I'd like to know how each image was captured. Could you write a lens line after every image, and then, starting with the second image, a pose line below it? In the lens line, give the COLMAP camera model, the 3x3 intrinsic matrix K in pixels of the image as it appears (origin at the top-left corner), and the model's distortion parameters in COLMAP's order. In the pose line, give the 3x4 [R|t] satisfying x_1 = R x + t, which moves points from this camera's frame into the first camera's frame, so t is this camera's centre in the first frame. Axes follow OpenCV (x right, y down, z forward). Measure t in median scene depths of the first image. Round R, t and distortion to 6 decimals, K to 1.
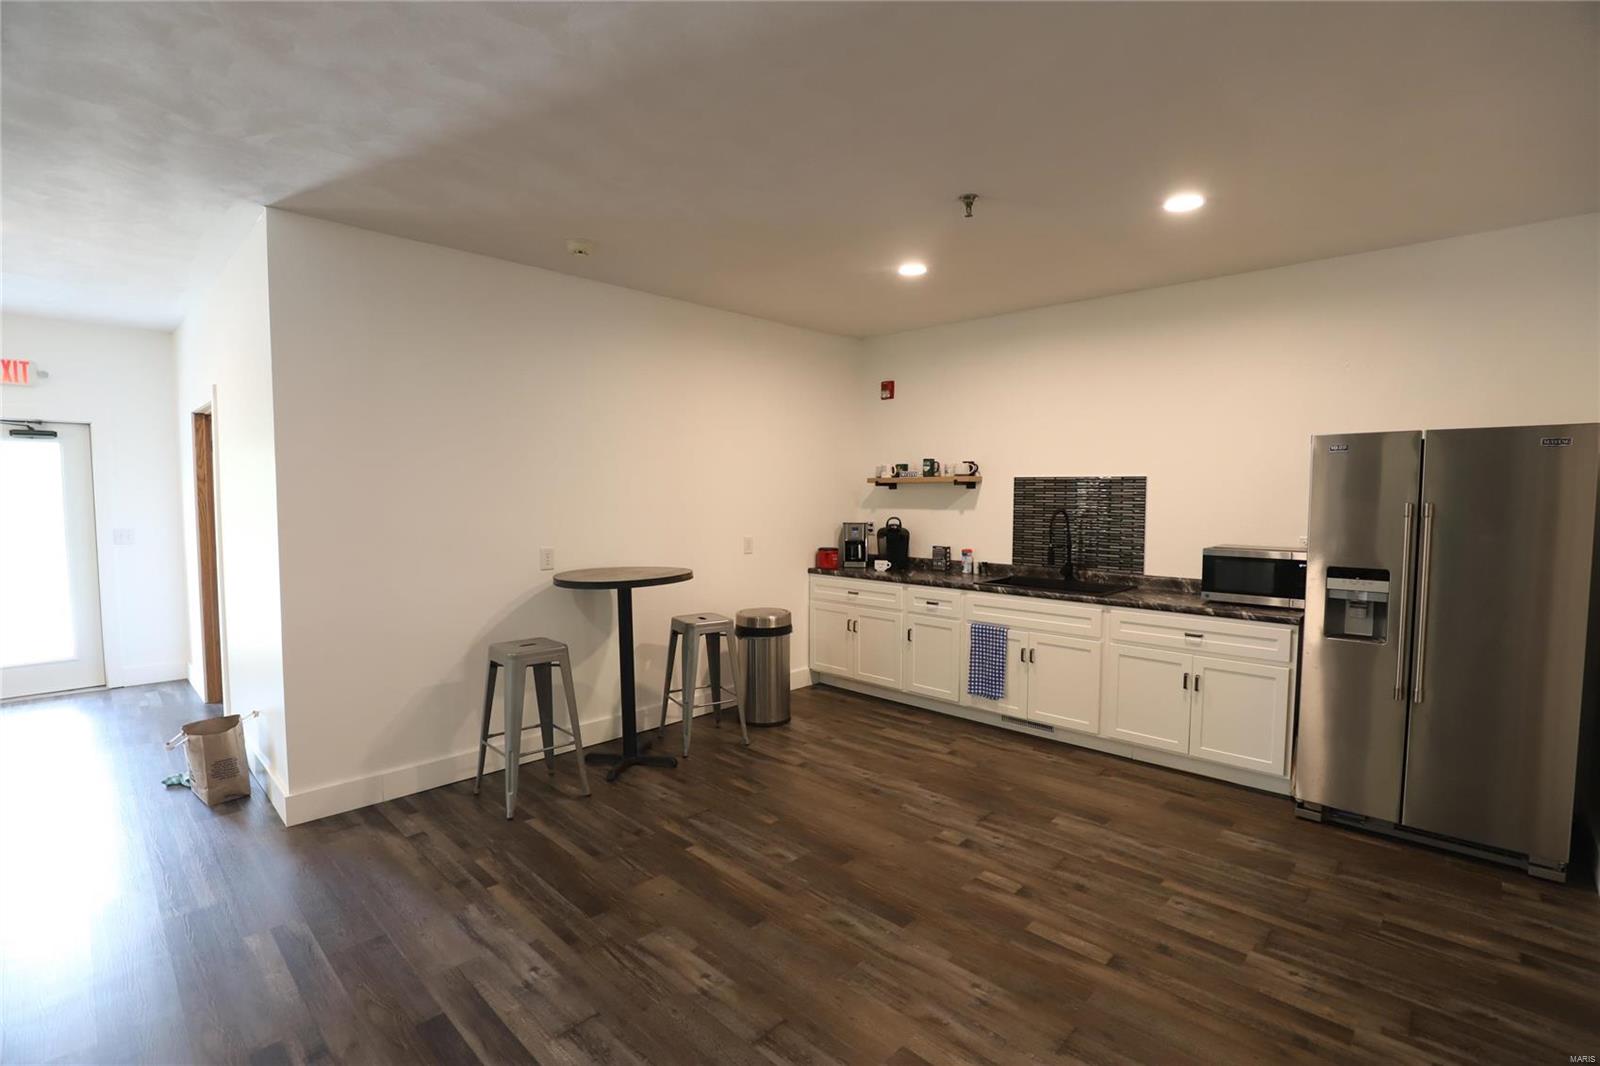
lens RADIAL K [[734.7, 0, 800.0], [0, 734.7, 533.0], [0, 0, 1]] dist [-0.028187, -0.000075]
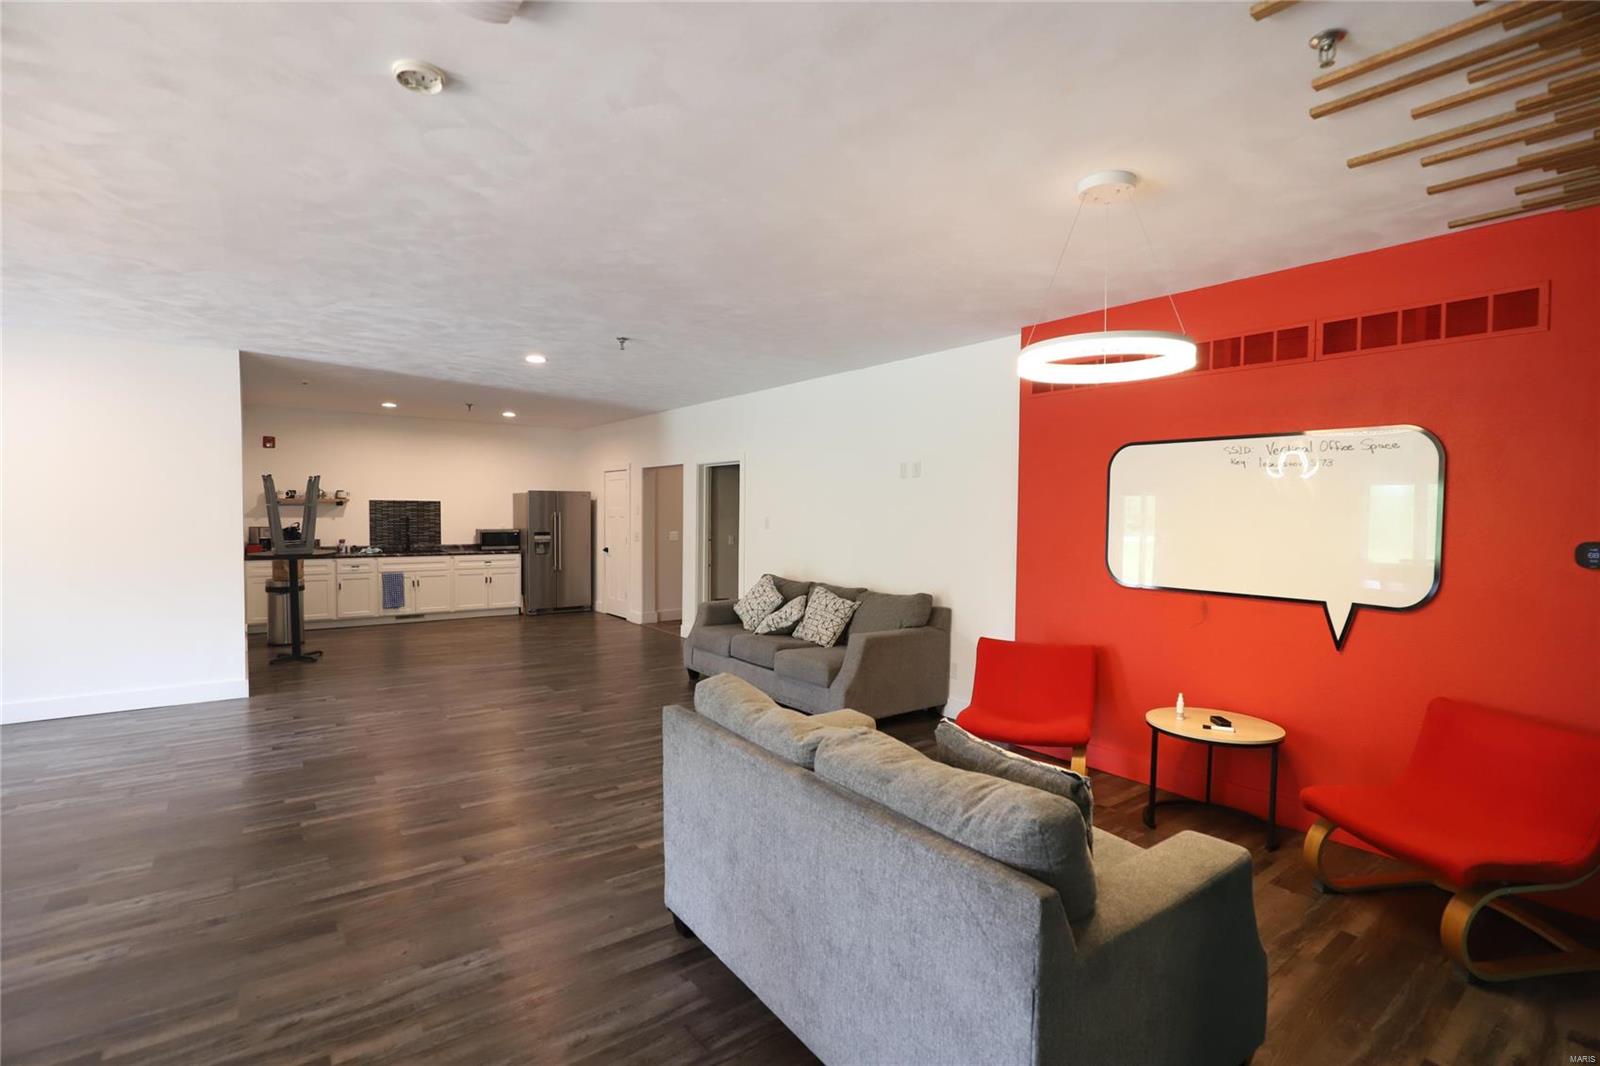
lens RADIAL K [[734.7, 0, 800.0], [0, 734.7, 533.0], [0, 0, 1]] dist [-0.028187, -0.000075]
pose [[0.172076, -0.032002, 0.984564, -1.562893], [0.047884, 0.998562, 0.024088, 0.020408], [-0.983919, 0.043000, 0.173361, -0.484287]]
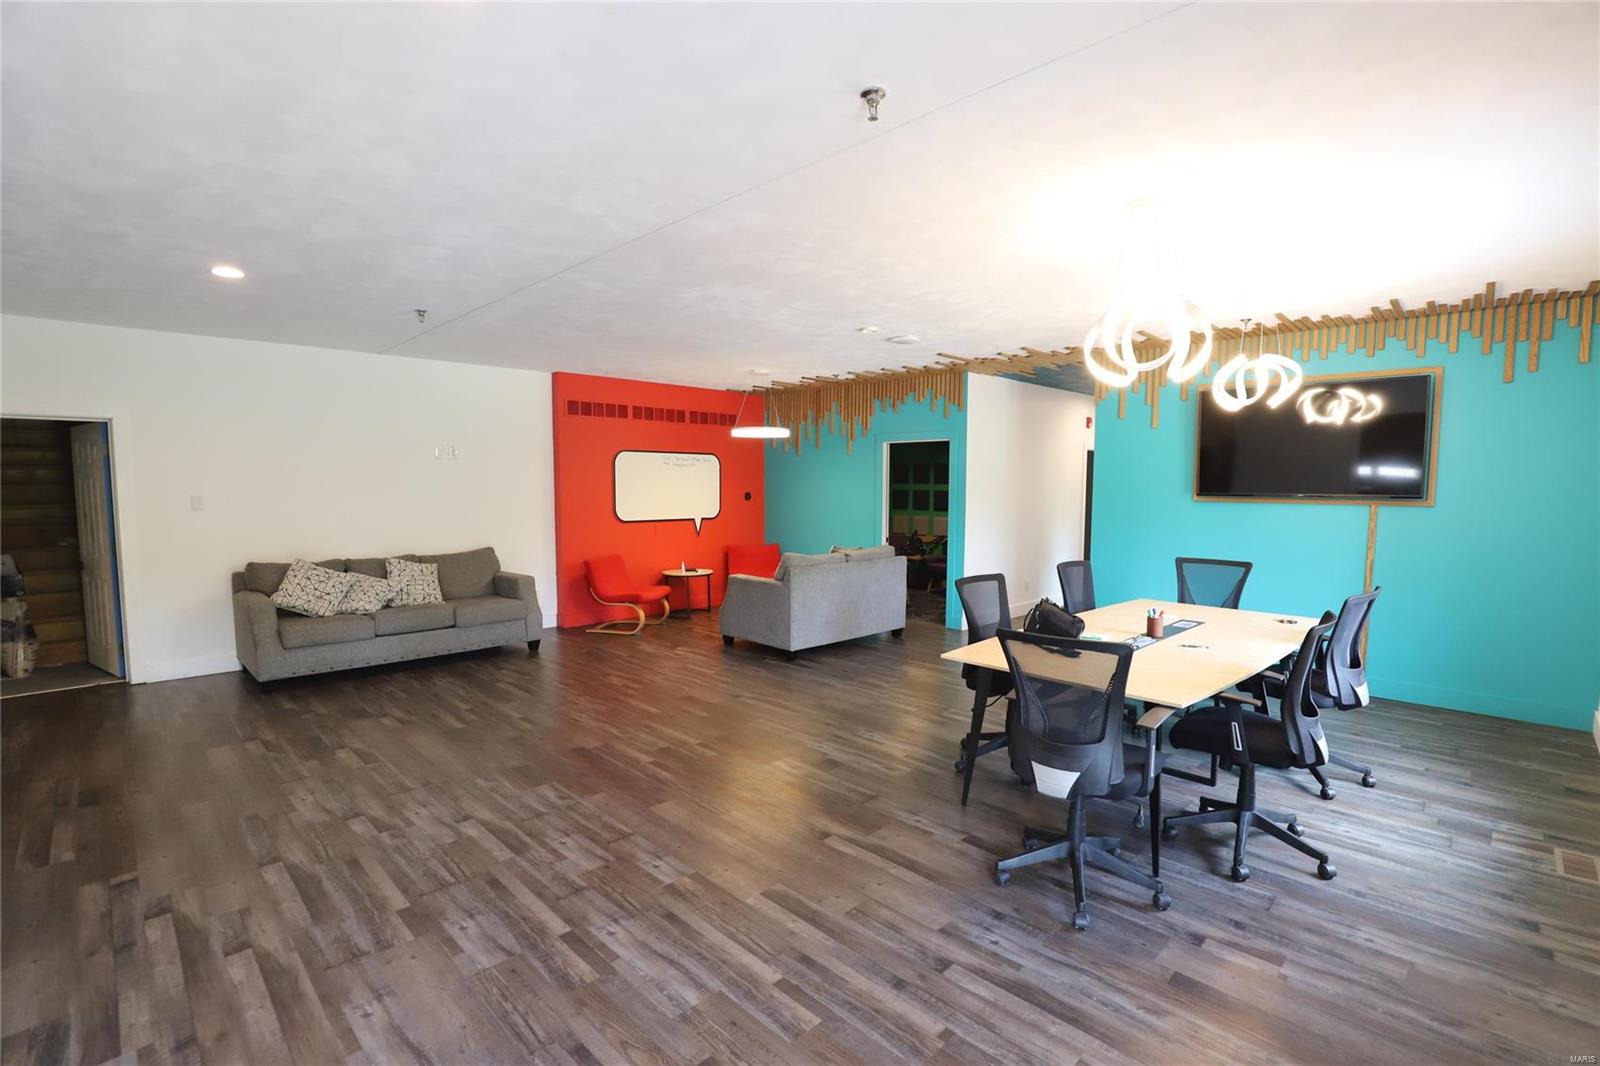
lens RADIAL K [[736.2, 0, 780.2], [0, 736.2, 537.5], [0, 0, 1]] dist [-0.013925, 0.000493]
pose [[-0.998273, -0.006200, 0.058423, -1.087625], [0.001482, 0.991443, 0.130533, -0.072839], [-0.058732, 0.130394, -0.989721, 1.071328]]
